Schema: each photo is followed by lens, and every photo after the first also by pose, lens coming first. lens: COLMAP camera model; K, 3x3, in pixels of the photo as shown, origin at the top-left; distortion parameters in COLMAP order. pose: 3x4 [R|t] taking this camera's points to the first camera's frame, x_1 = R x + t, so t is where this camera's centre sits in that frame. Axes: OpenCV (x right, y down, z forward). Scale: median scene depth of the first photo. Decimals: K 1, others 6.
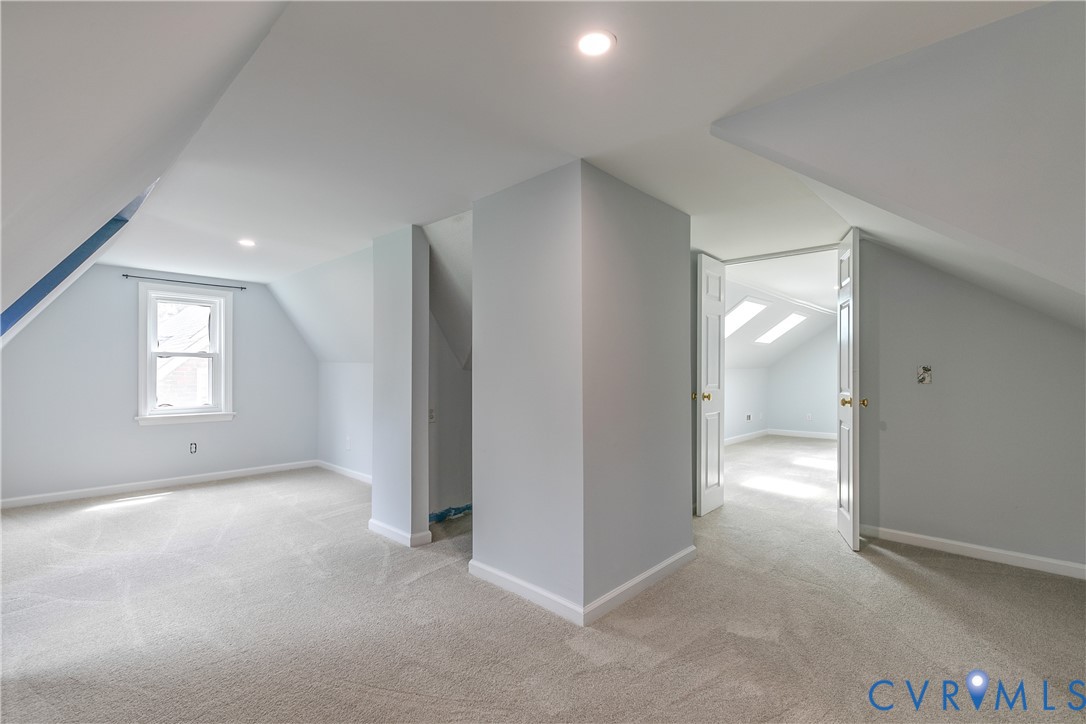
lens RADIAL K [[498.7, 0, 550.6], [0, 498.7, 366.2], [0, 0, 1]] dist [0.003657, 0.000490]
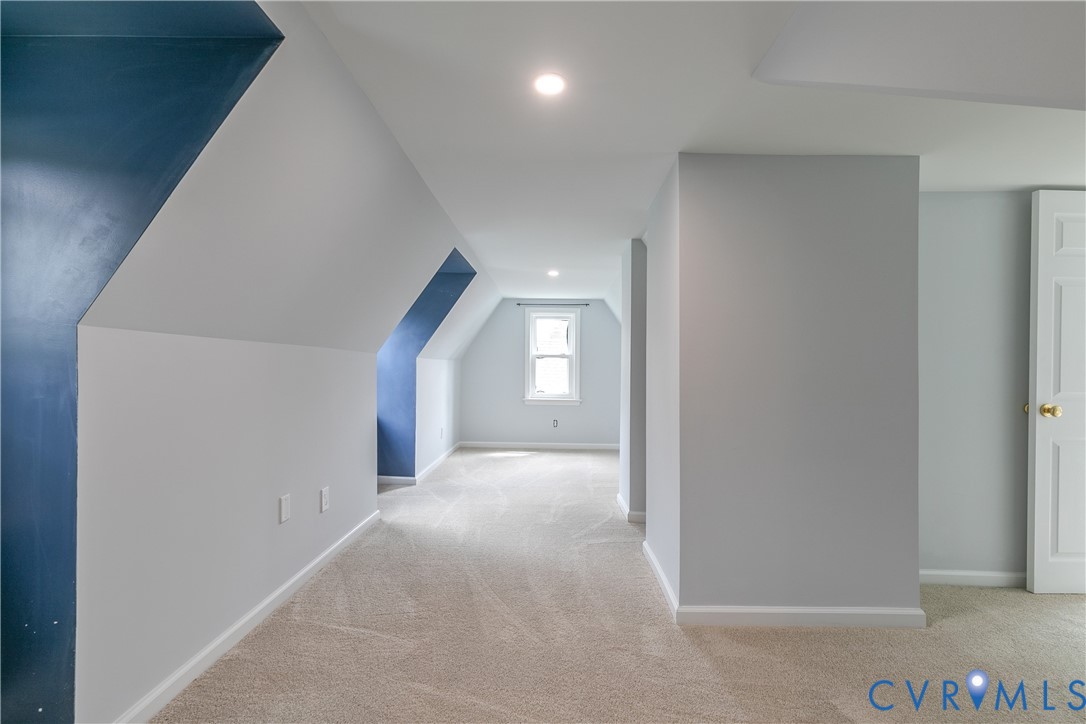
lens RADIAL K [[498.7, 0, 550.6], [0, 498.7, 366.2], [0, 0, 1]] dist [0.003657, 0.000490]
pose [[0.661293, 0.001467, -0.750126, 0.343889], [-0.001399, 0.999999, 0.000722, 0.004215], [0.750126, 0.000572, 0.661295, 0.082212]]
